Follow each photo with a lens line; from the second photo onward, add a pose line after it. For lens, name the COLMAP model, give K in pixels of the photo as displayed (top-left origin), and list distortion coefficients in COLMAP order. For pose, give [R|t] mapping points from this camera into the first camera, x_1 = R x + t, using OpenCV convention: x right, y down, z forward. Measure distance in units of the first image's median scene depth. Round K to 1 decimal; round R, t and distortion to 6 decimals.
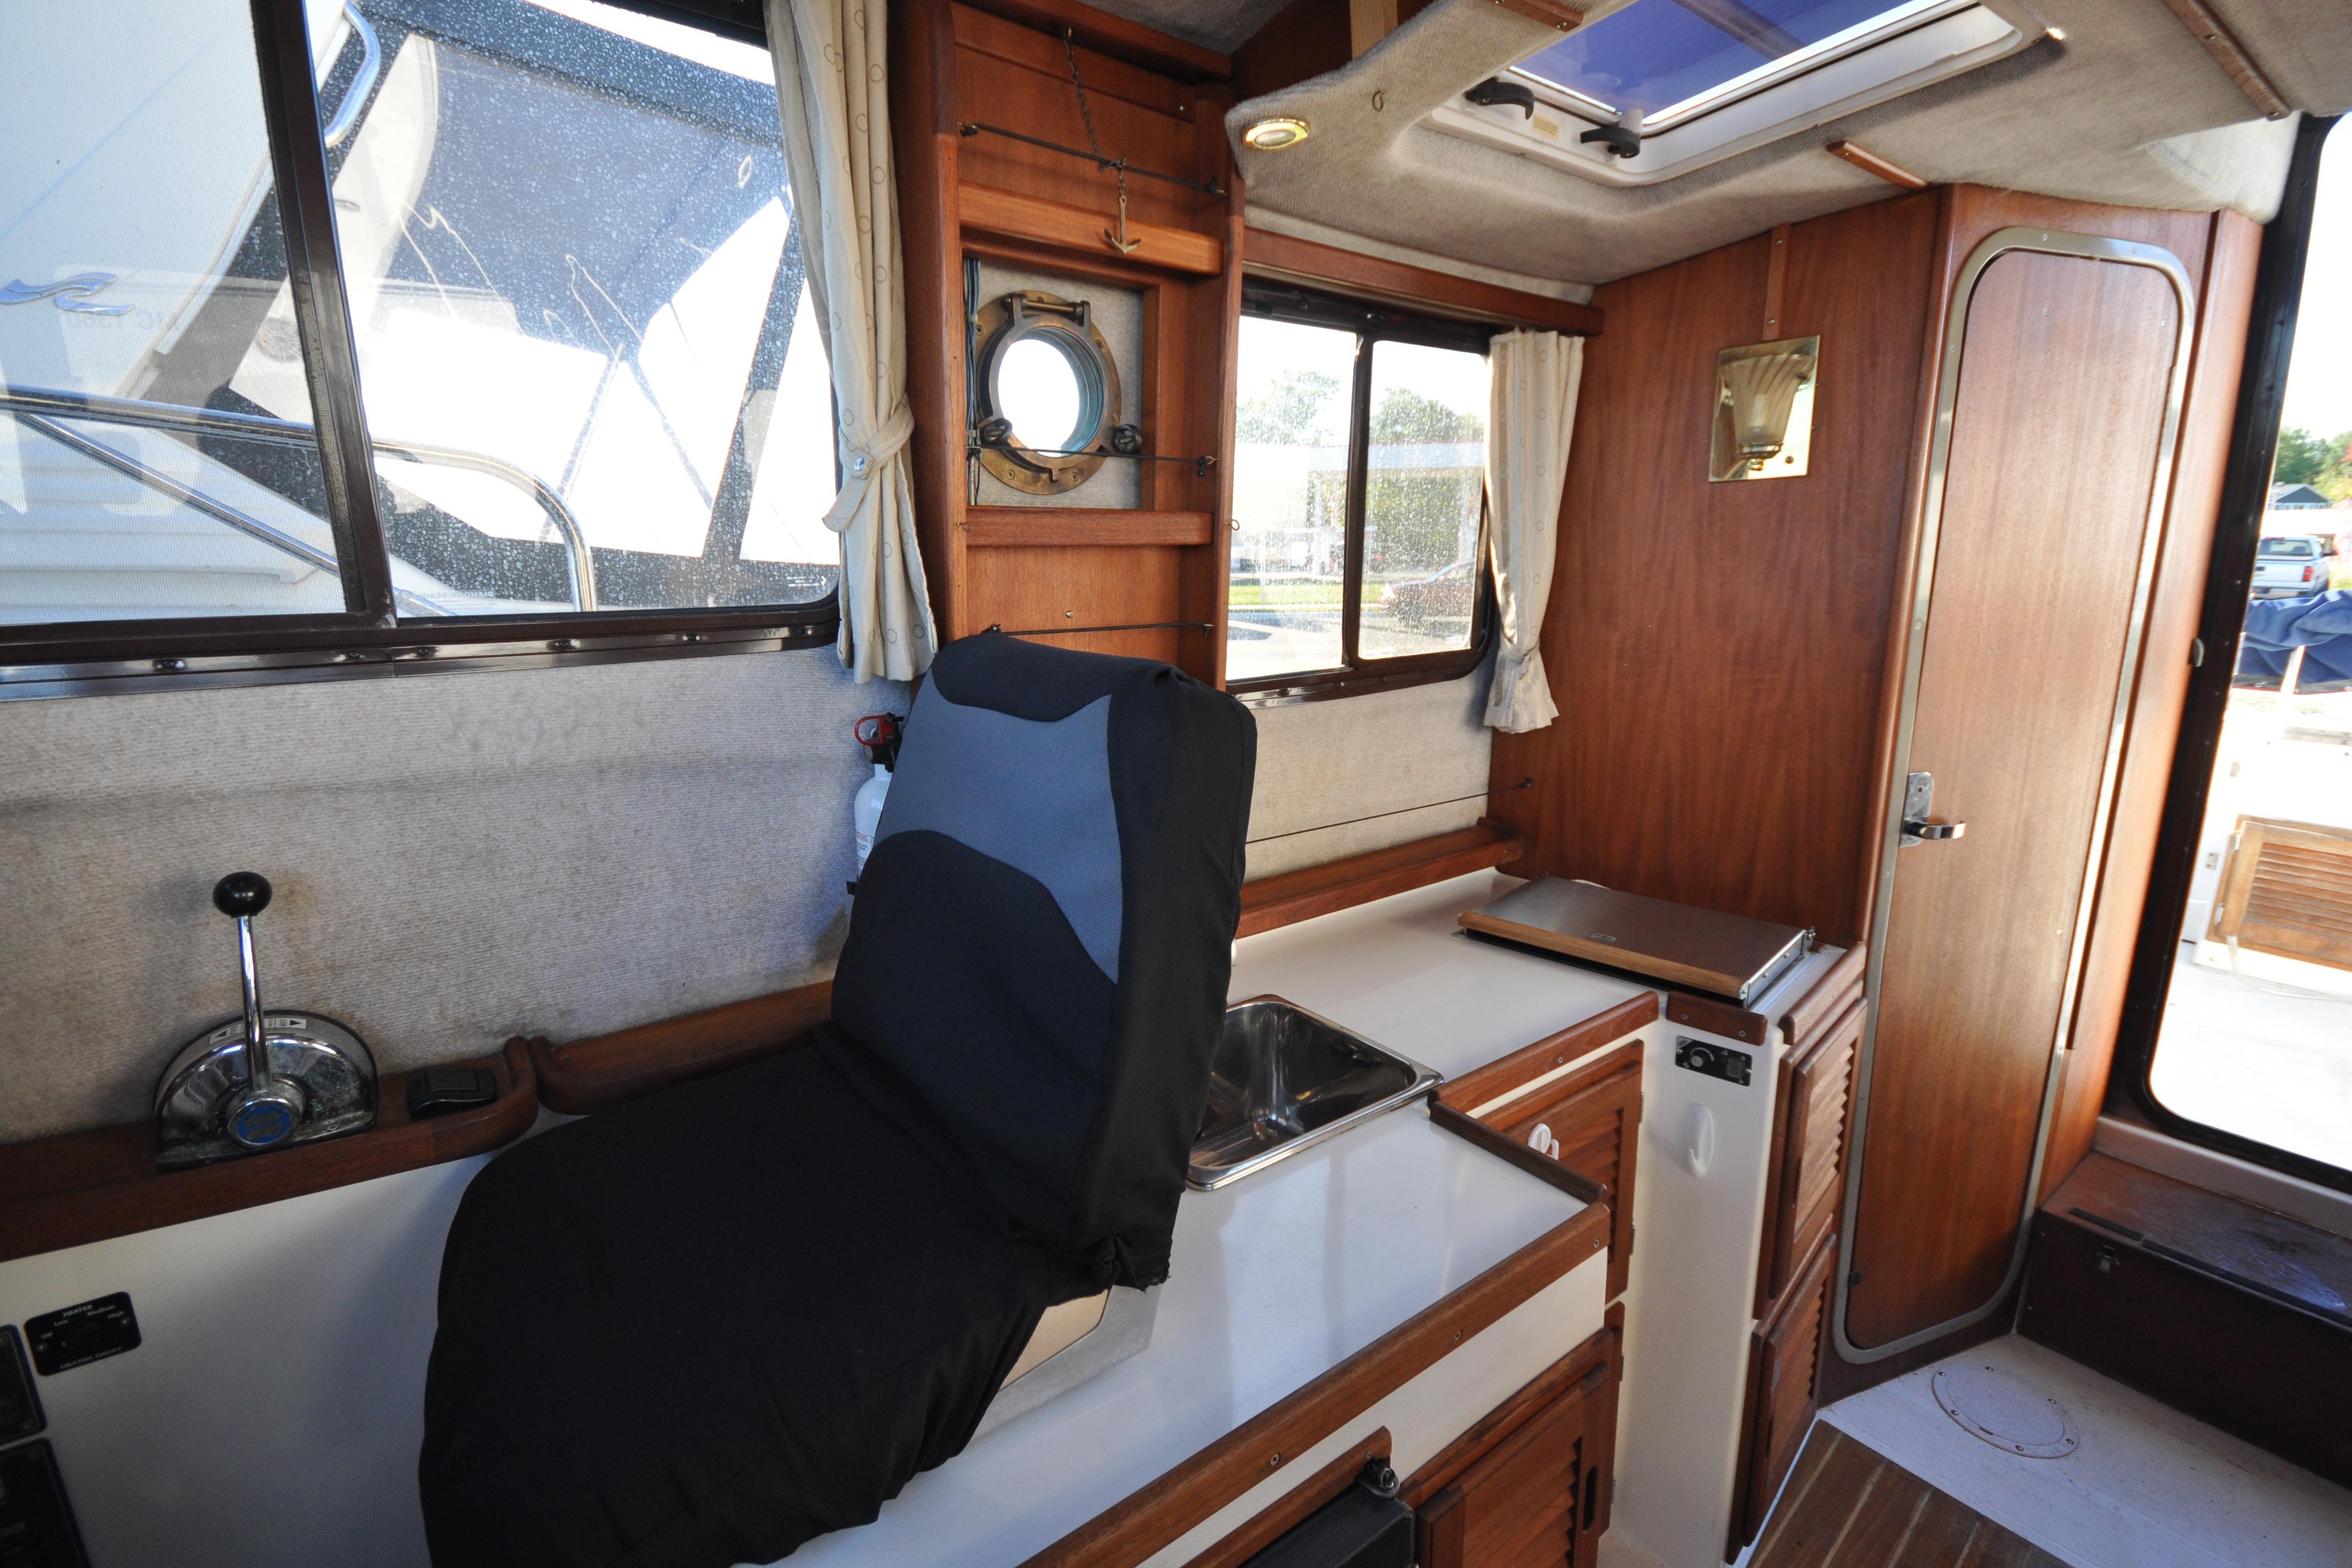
lens RADIAL K [[1033.8, 0, 1177.9], [0, 1033.8, 787.6], [0, 0, 1]] dist [0.010200, -0.013281]
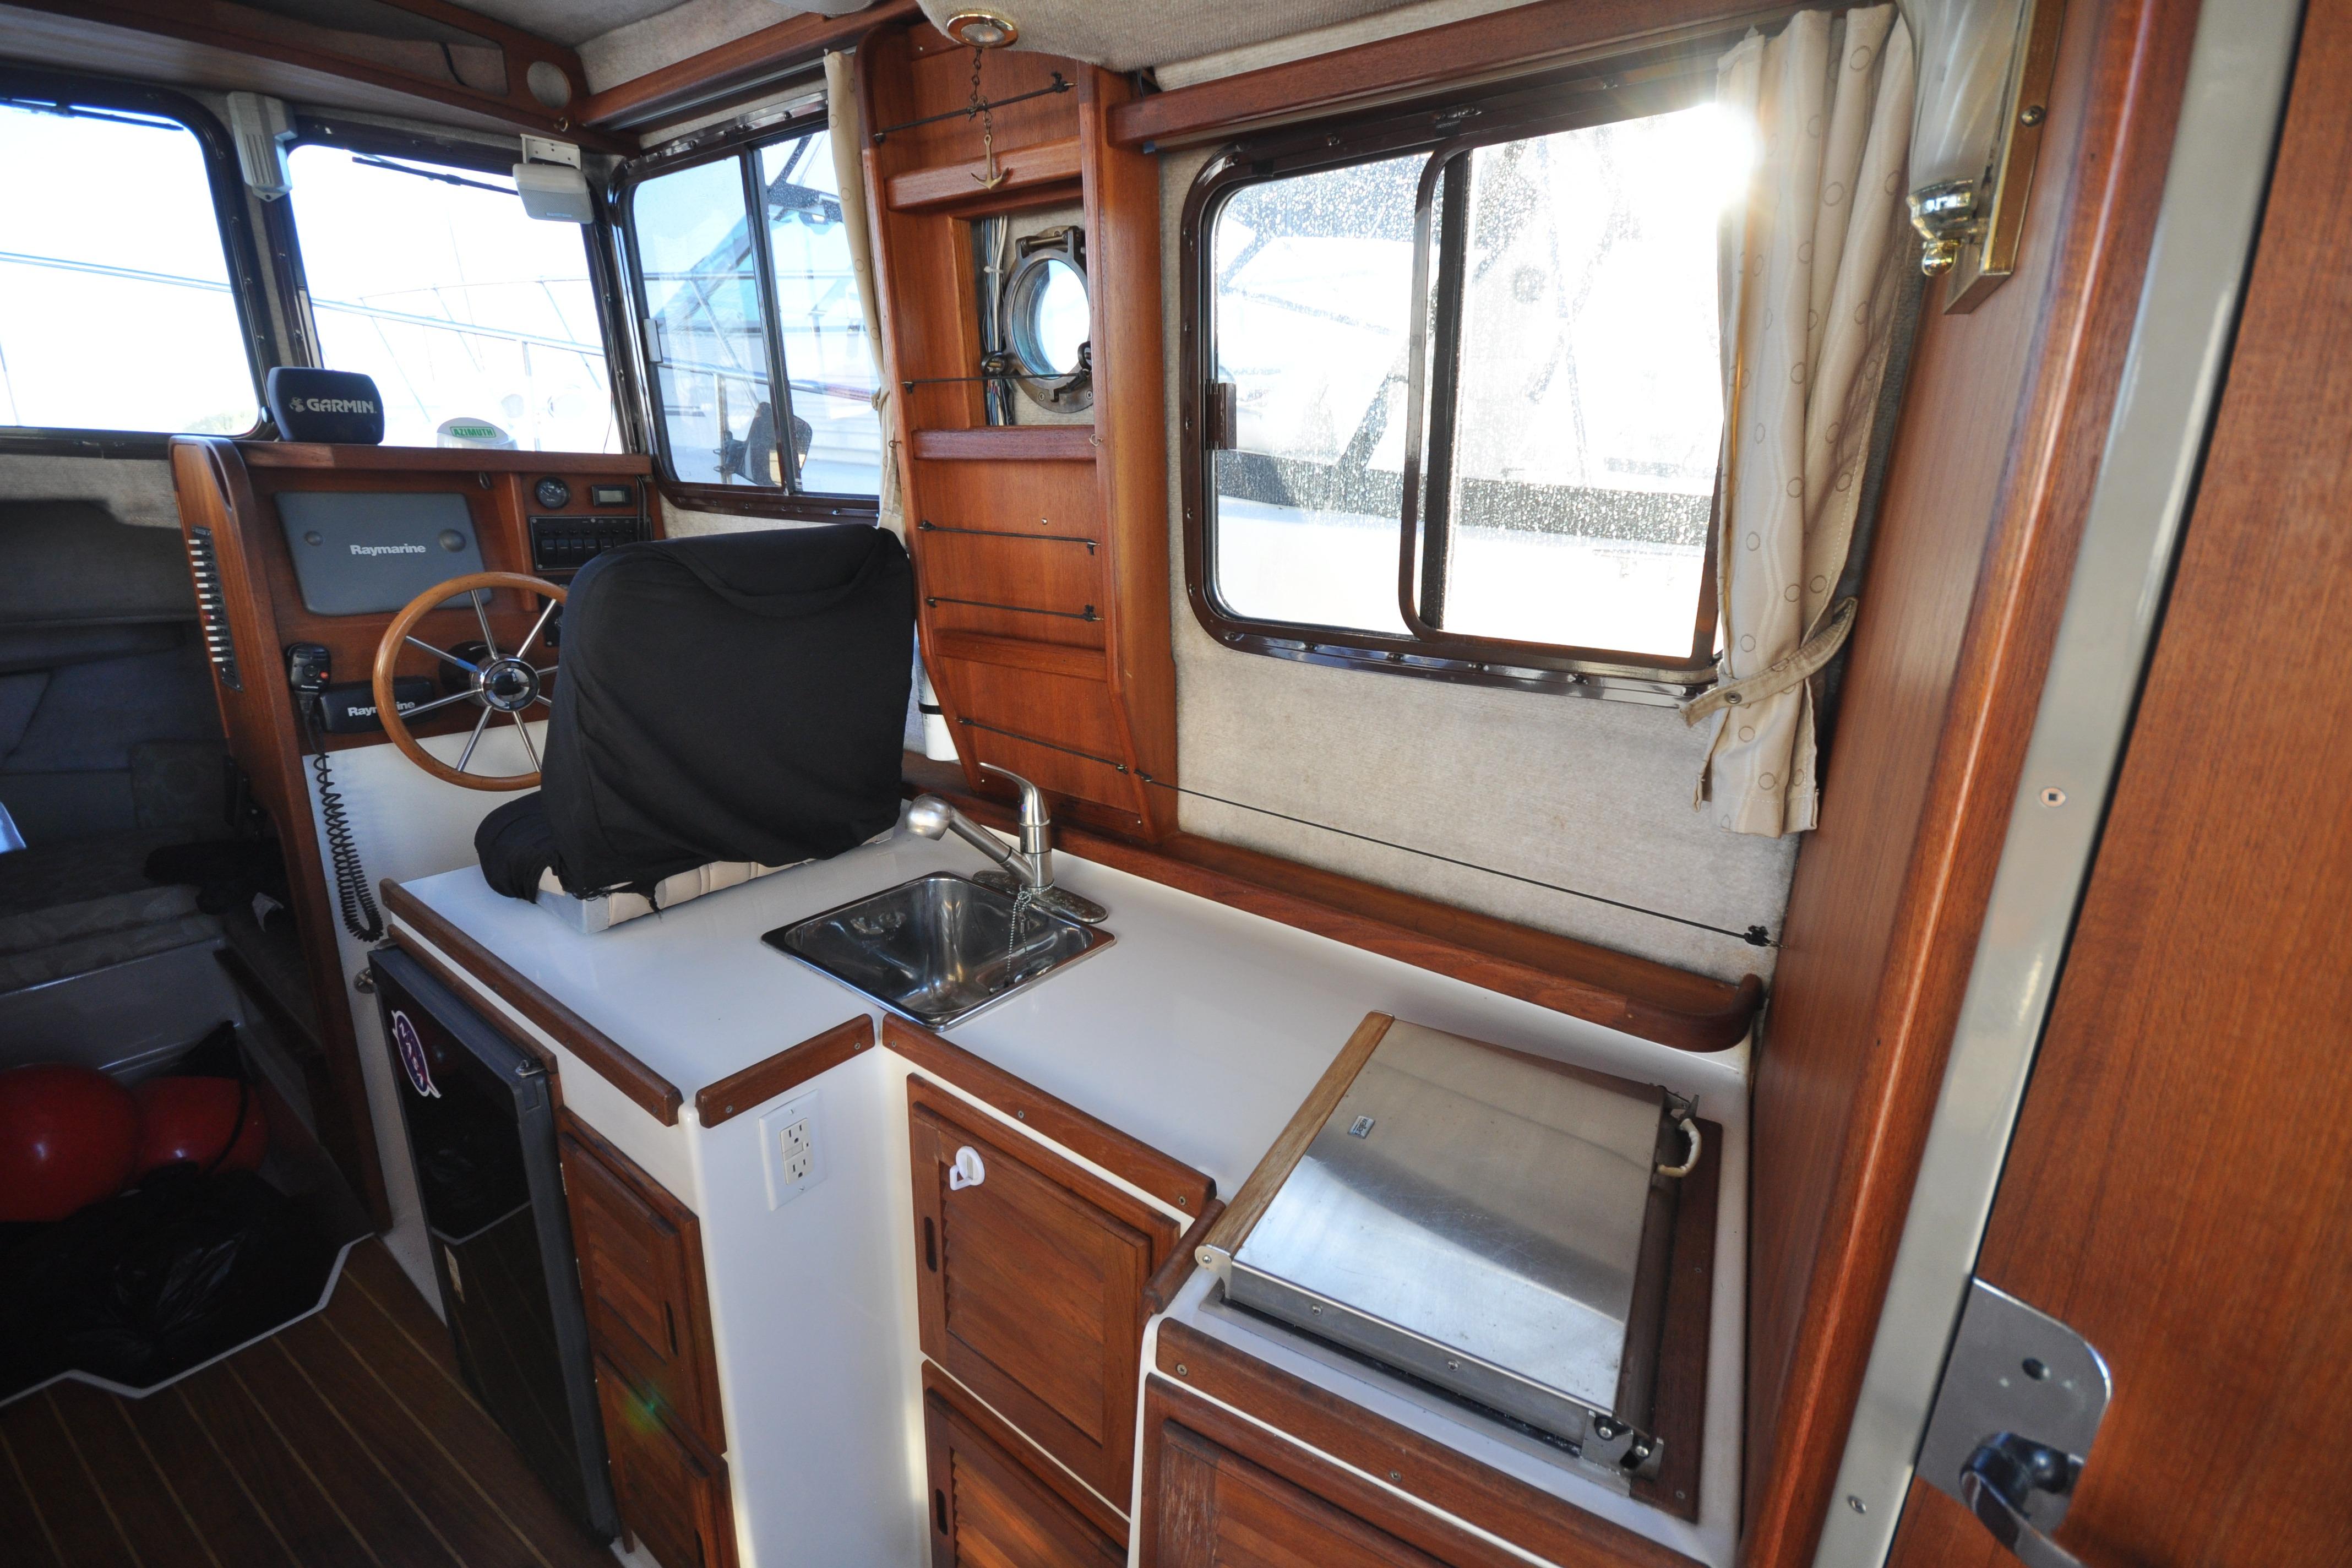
lens RADIAL K [[1033.8, 0, 1178.2], [0, 1033.8, 794.1], [0, 0, 1]] dist [0.010200, -0.013281]
pose [[0.261348, 0.308786, -0.914521, 0.817963], [-0.226449, 0.940622, 0.252885, -0.157877], [0.938306, 0.141002, 0.315754, 0.628093]]
